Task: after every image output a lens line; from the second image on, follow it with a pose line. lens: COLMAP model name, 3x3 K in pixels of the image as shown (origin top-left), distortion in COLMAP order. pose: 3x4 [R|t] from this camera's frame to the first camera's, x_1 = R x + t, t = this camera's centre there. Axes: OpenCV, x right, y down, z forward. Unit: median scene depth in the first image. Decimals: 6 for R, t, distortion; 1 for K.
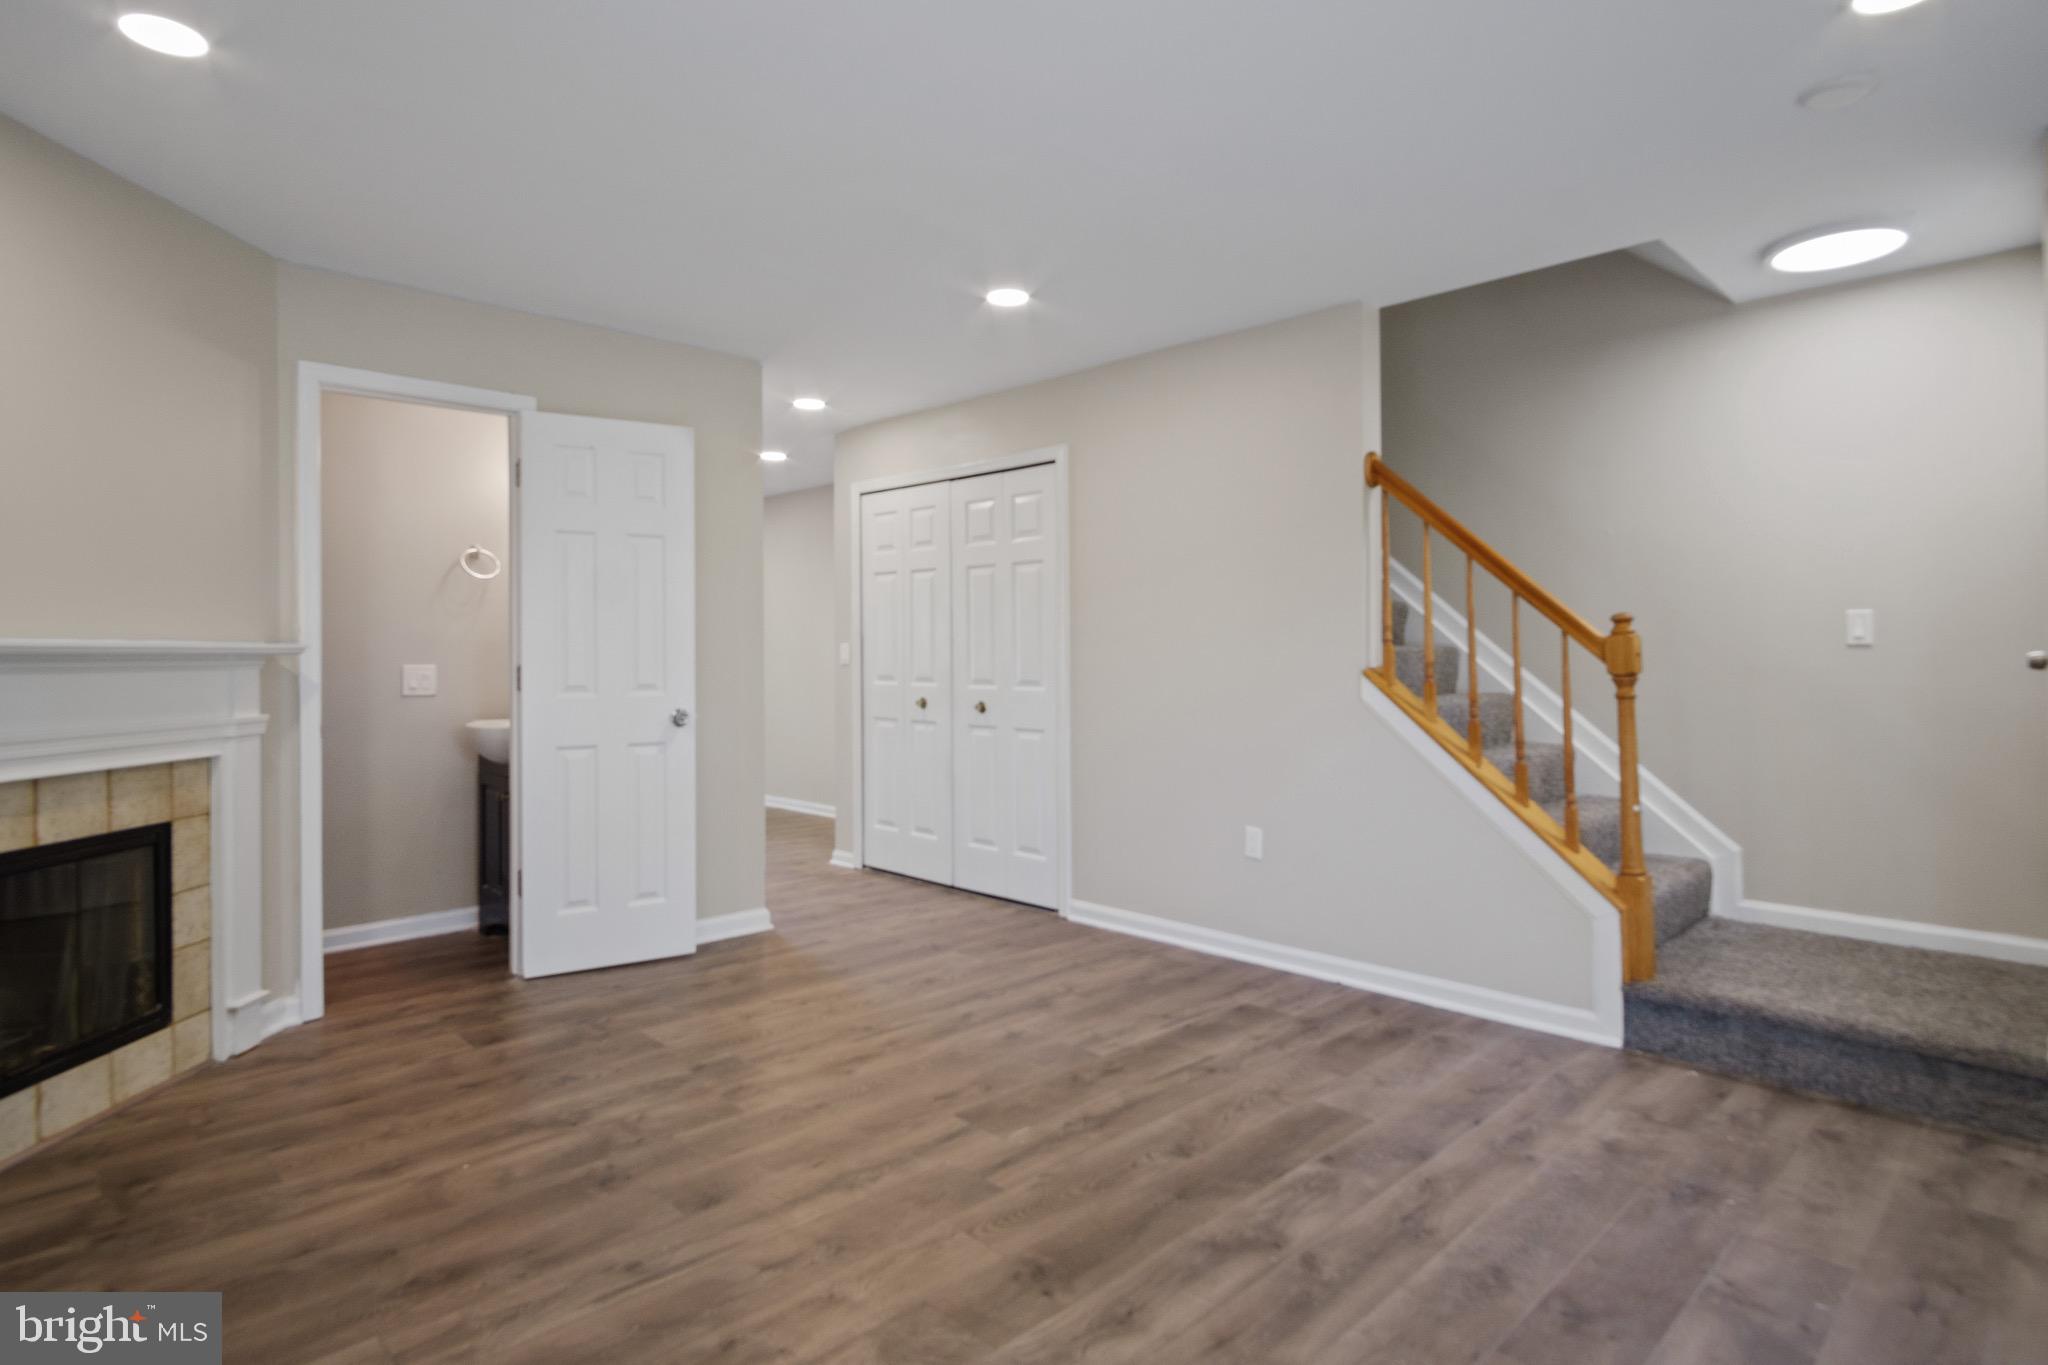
lens RADIAL K [[1098.7, 0, 1034.6], [0, 1098.7, 651.8], [0, 0, 1]] dist [-0.000630, -0.000028]
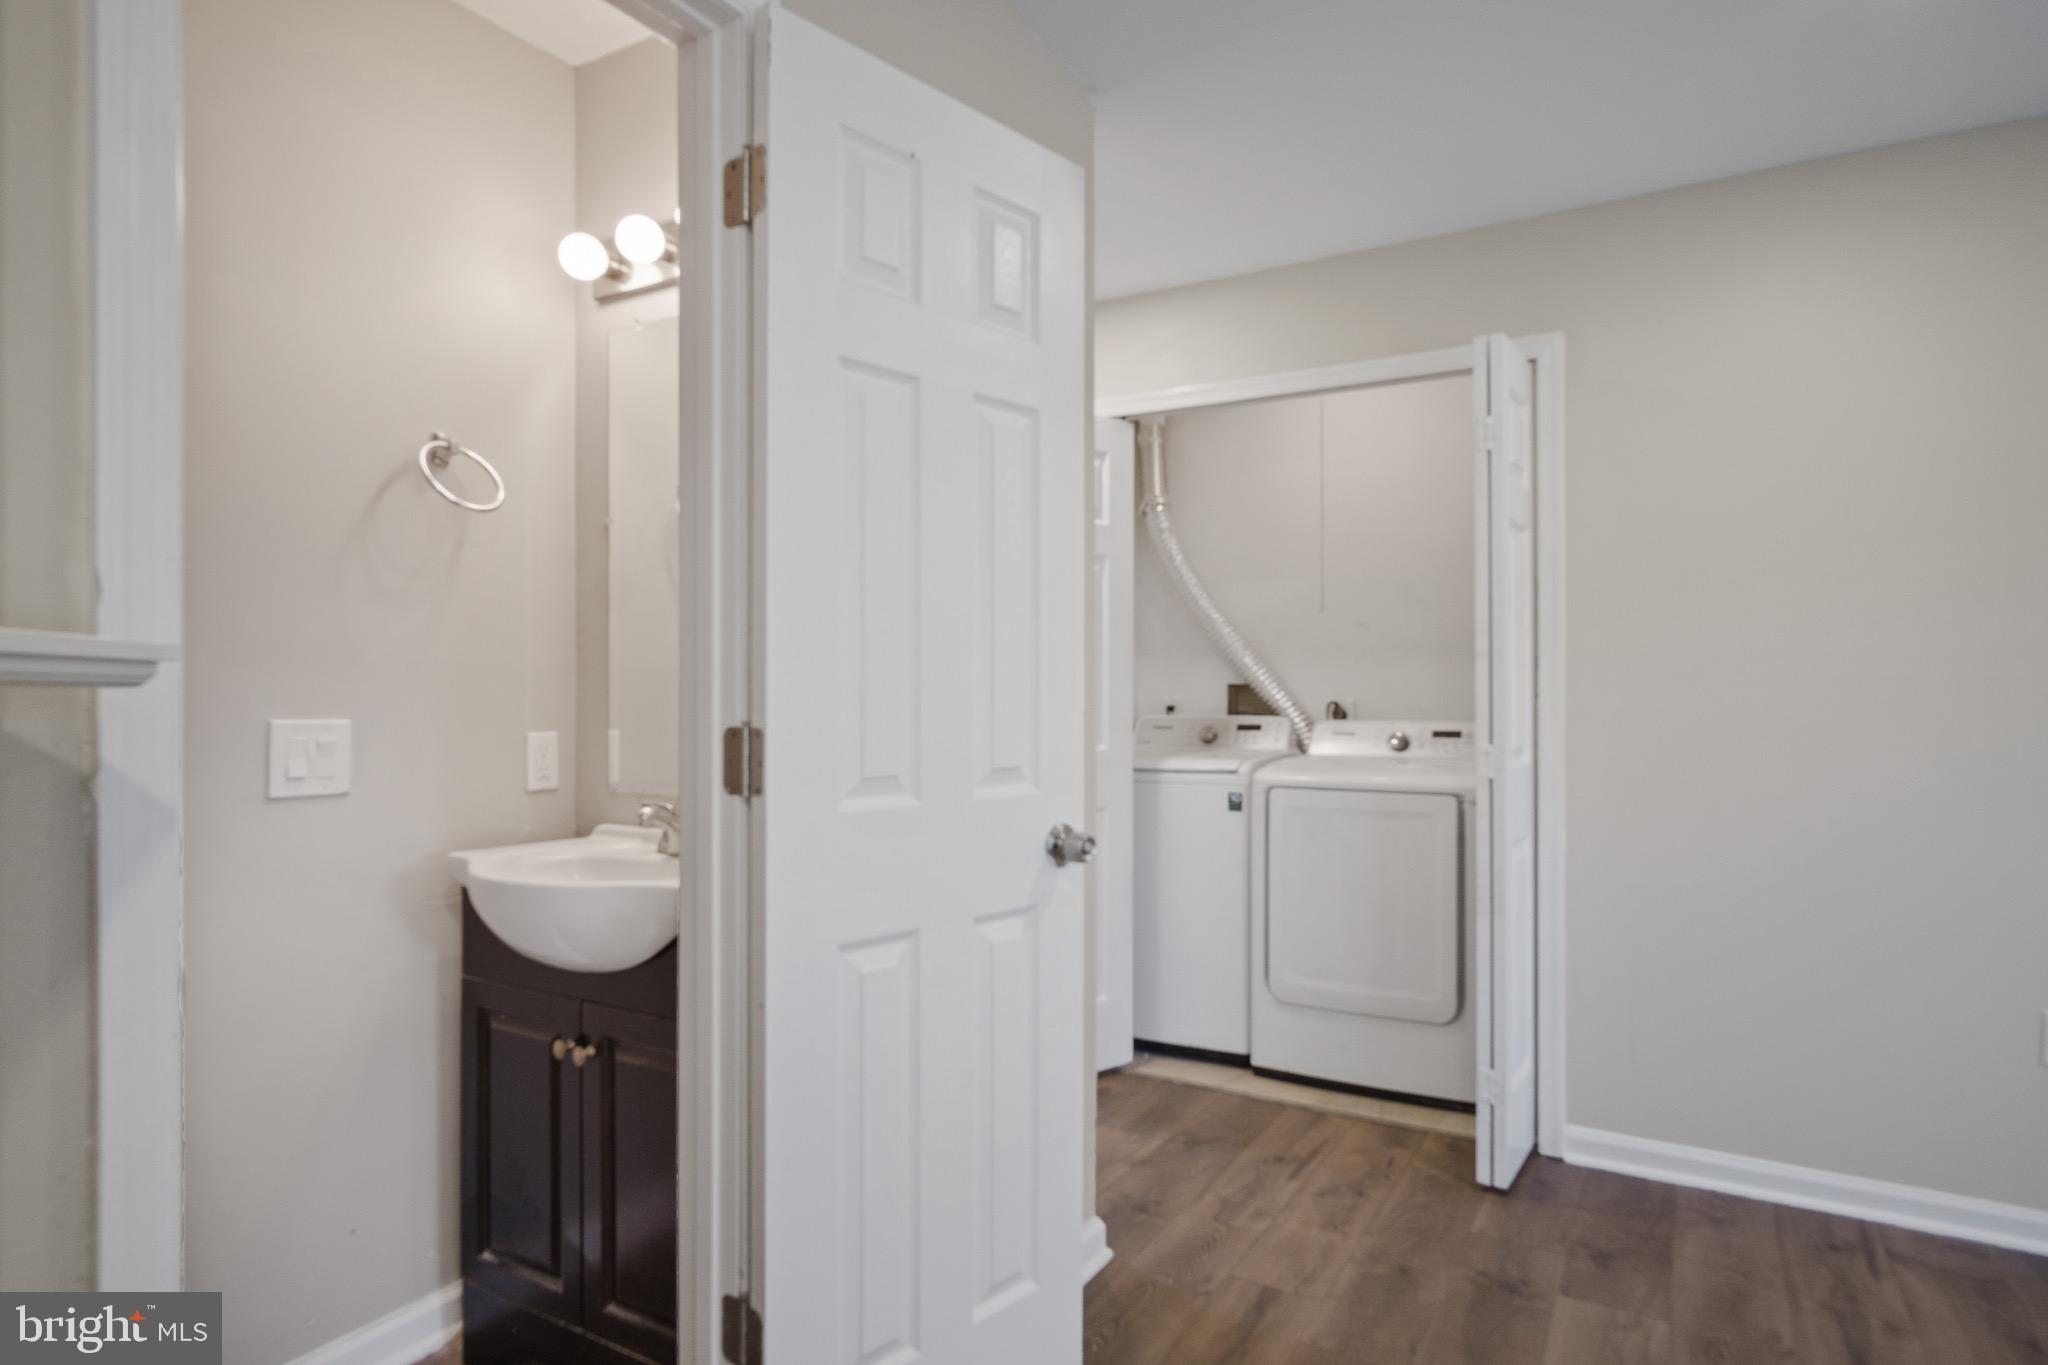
lens RADIAL K [[1104.1, 0, 1029.6], [0, 1104.1, 711.2], [0, 0, 1]] dist [0.005623, 0.001175]
pose [[0.965864, 0.001646, 0.259044, -0.615742], [-0.005578, 0.999880, 0.014447, 0.003088], [-0.258989, -0.015398, 0.965757, 0.819445]]
